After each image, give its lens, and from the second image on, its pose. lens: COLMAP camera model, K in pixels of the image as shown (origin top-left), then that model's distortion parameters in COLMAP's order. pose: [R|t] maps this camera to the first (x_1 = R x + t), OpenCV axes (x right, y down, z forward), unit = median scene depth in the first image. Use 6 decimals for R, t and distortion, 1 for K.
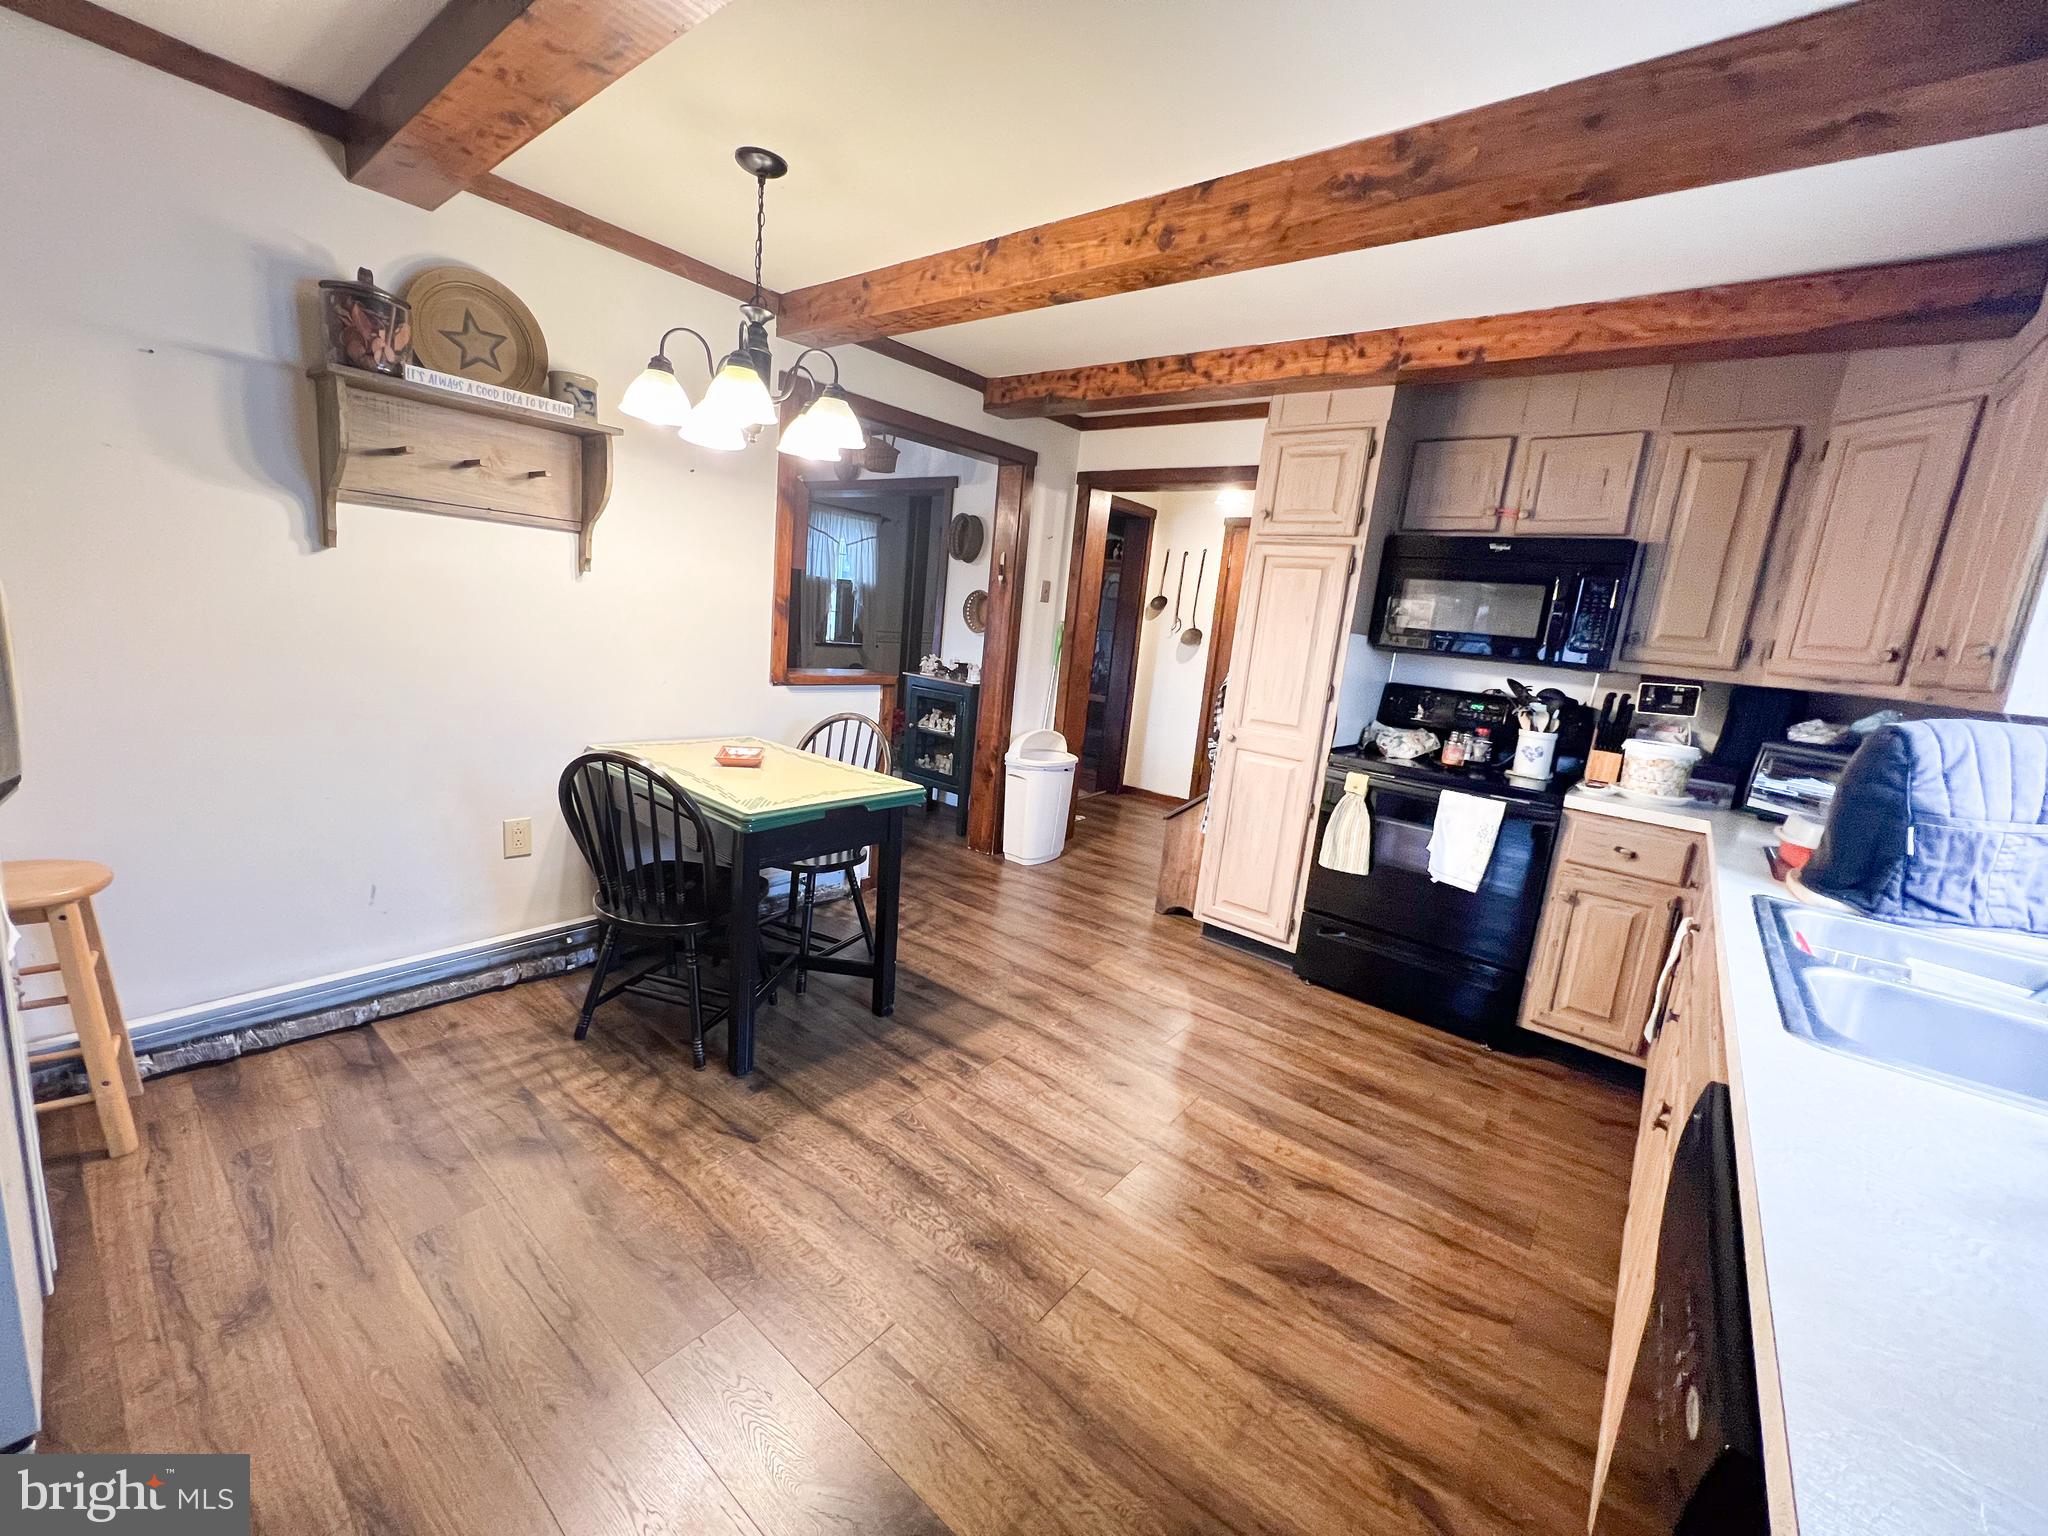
lens RADIAL K [[821.4, 0, 1014.5], [0, 821.4, 763.6], [0, 0, 1]] dist [-0.000216, 0.000712]
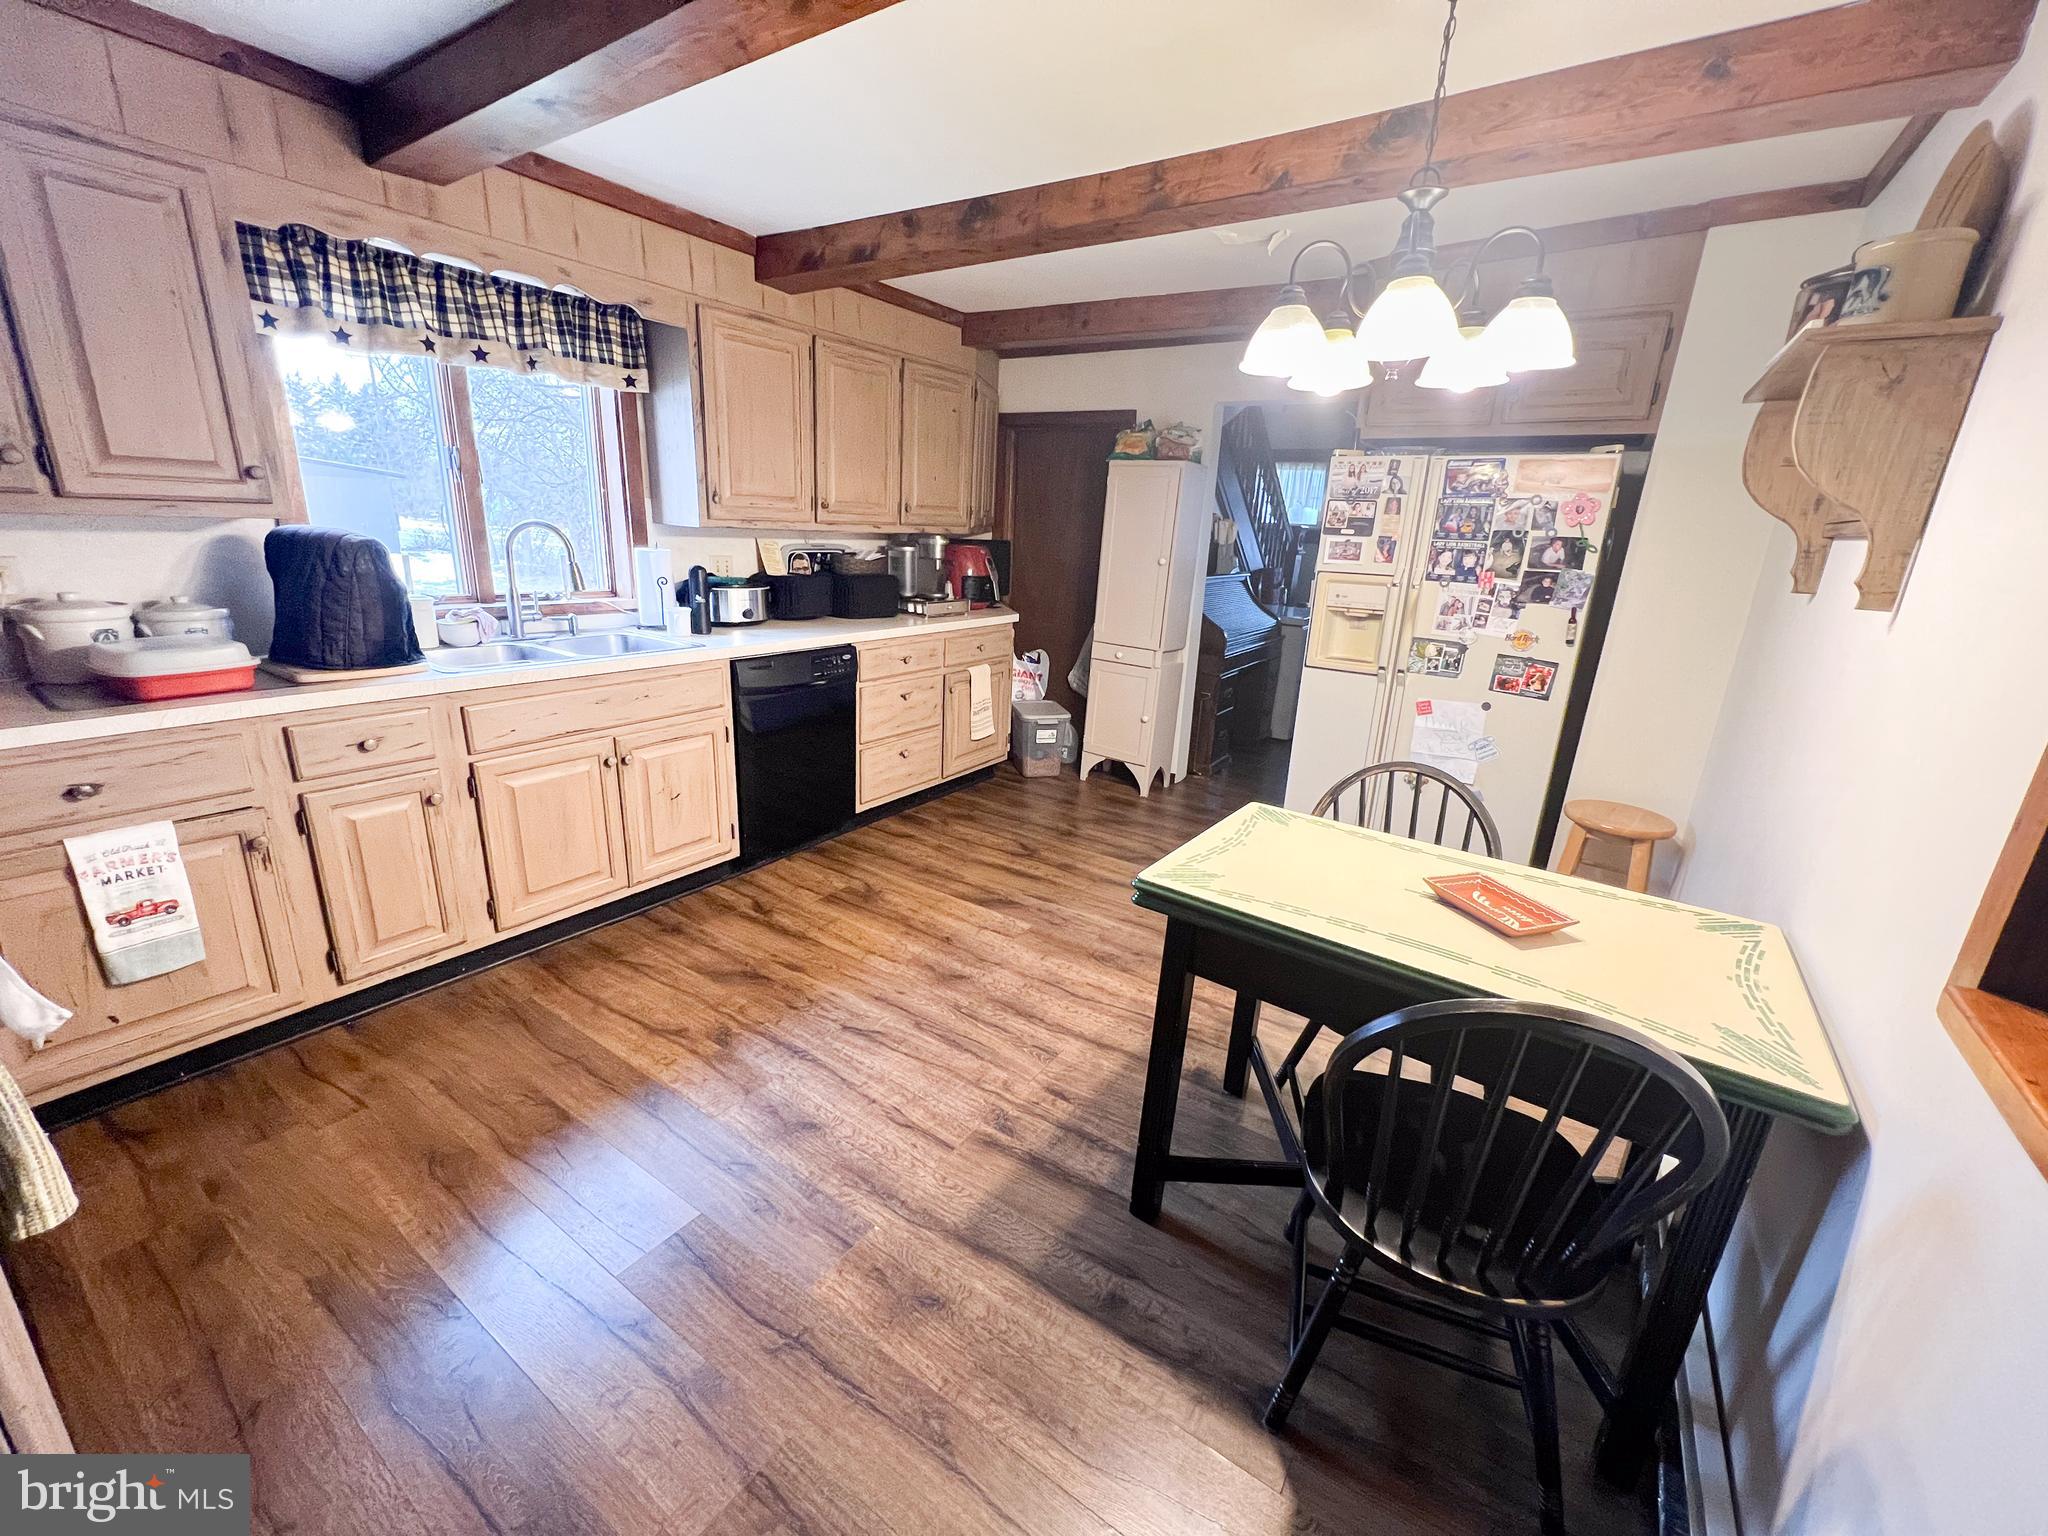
lens RADIAL K [[821.4, 0, 1018.5], [0, 821.4, 768.1], [0, 0, 1]] dist [-0.000216, 0.000712]
pose [[-0.986022, -0.106225, -0.128363, 0.059801], [-0.153064, 0.881844, 0.446006, -0.284824], [0.065819, 0.459420, -0.885777, 1.430124]]
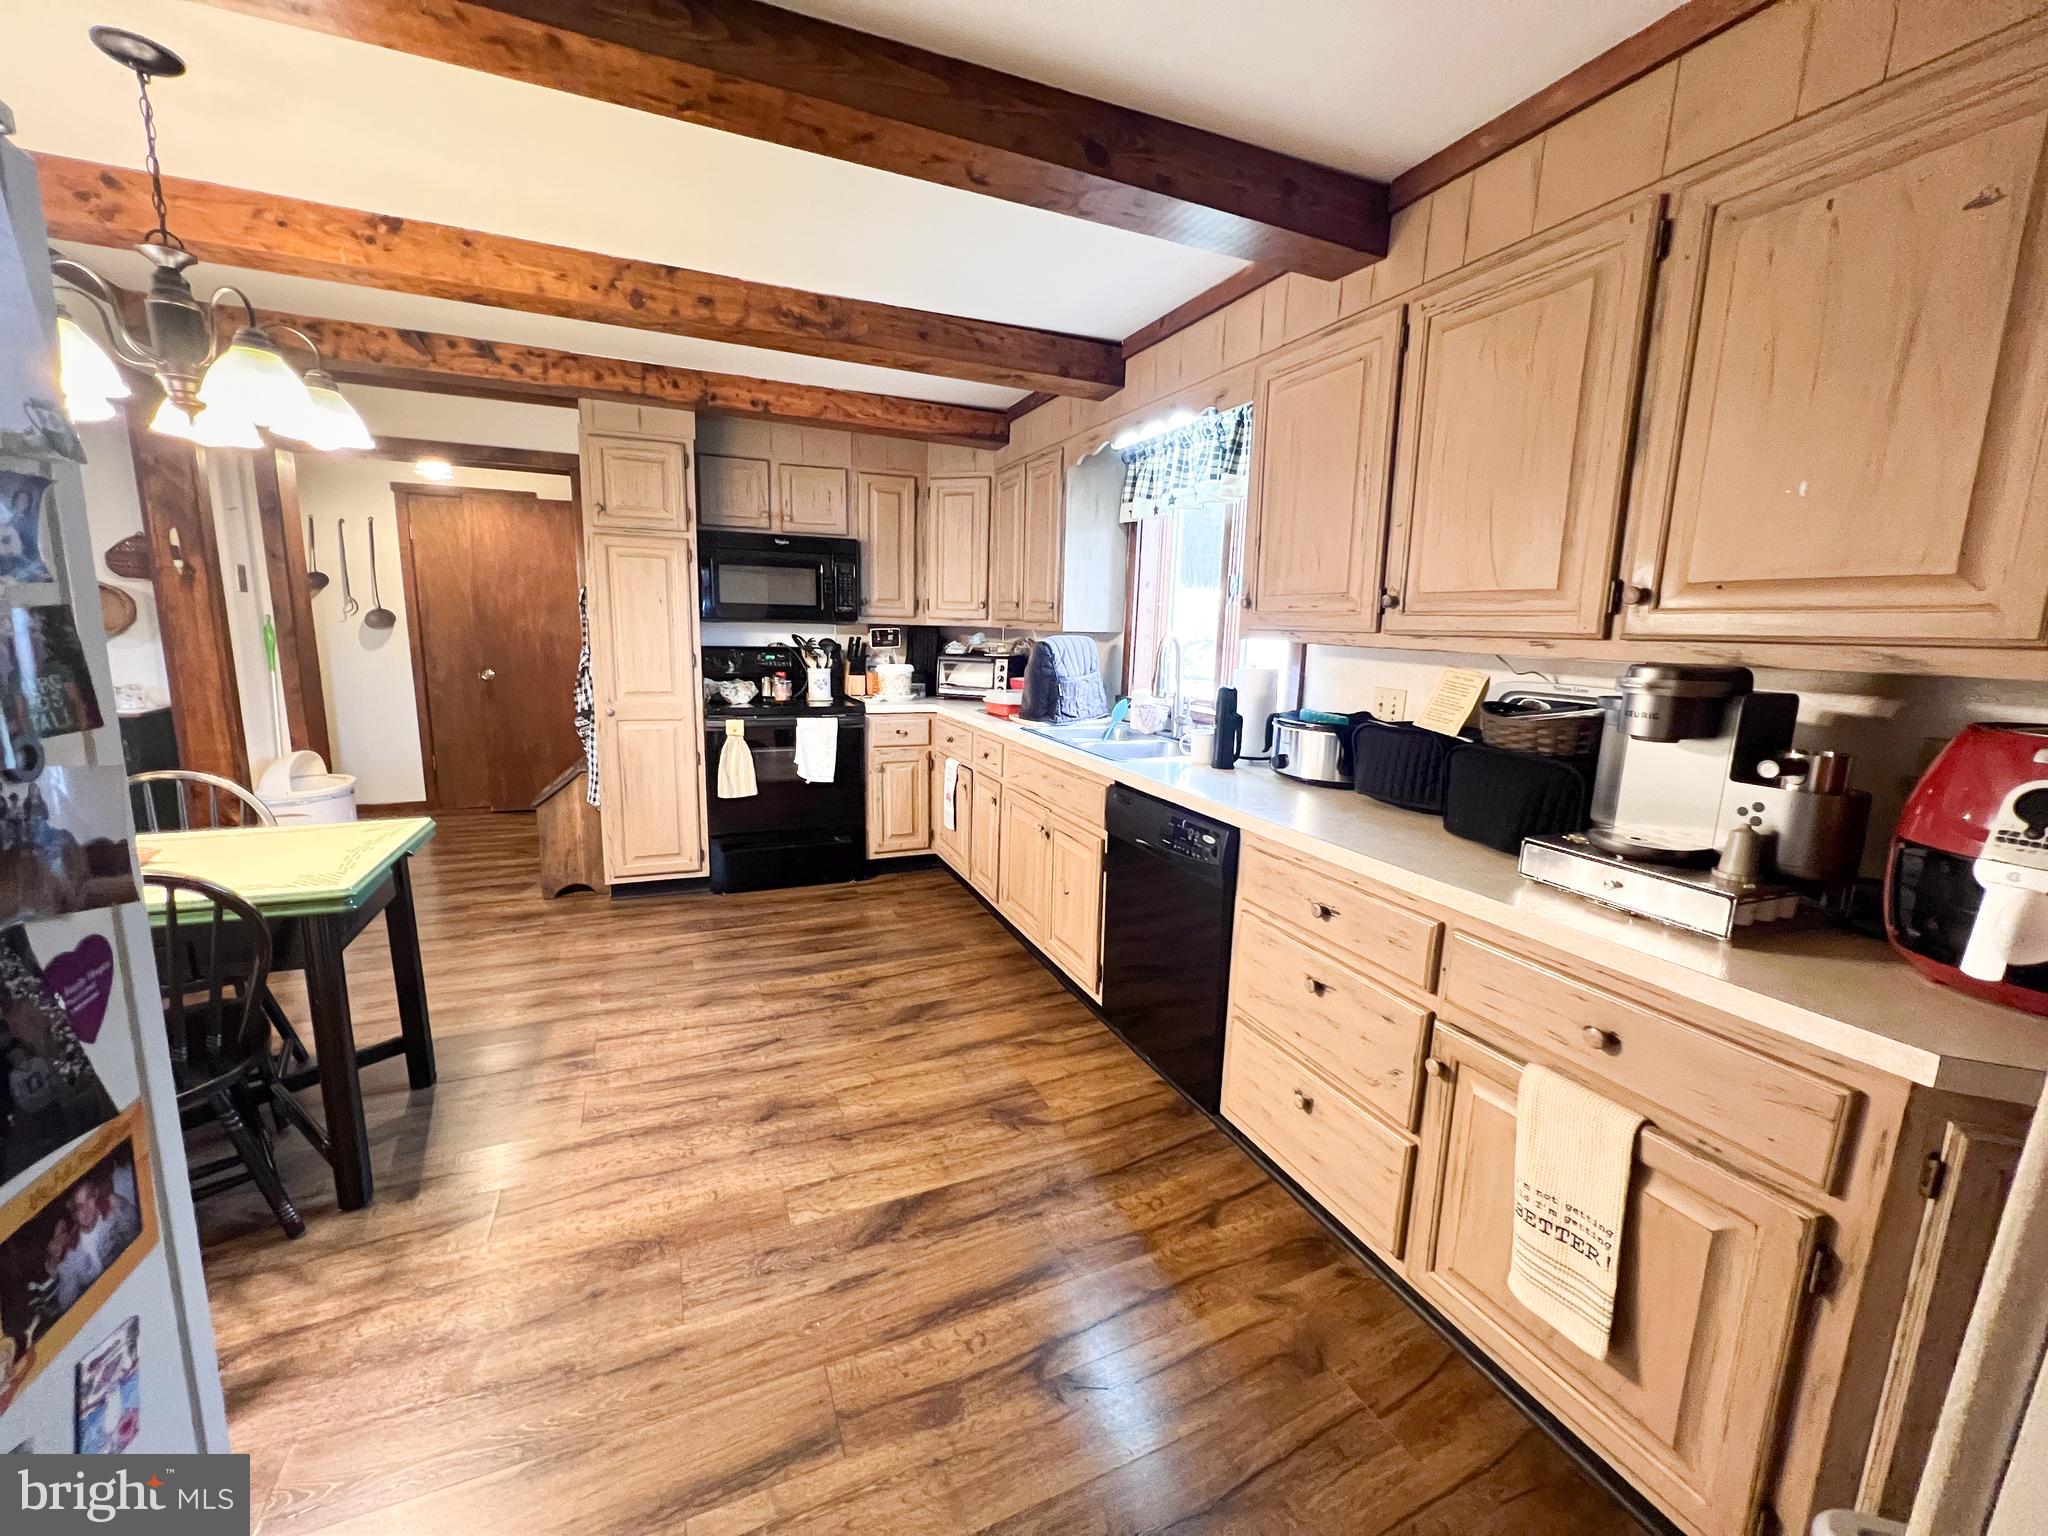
lens RADIAL K [[821.4, 0, 1025.2], [0, 821.4, 764.9], [0, 0, 1]] dist [-0.000216, 0.000712]
pose [[0.457721, -0.234841, 0.857521, -0.547472], [0.180330, 0.968961, 0.169105, -0.060686], [-0.870616, 0.077233, 0.485862, -0.015623]]
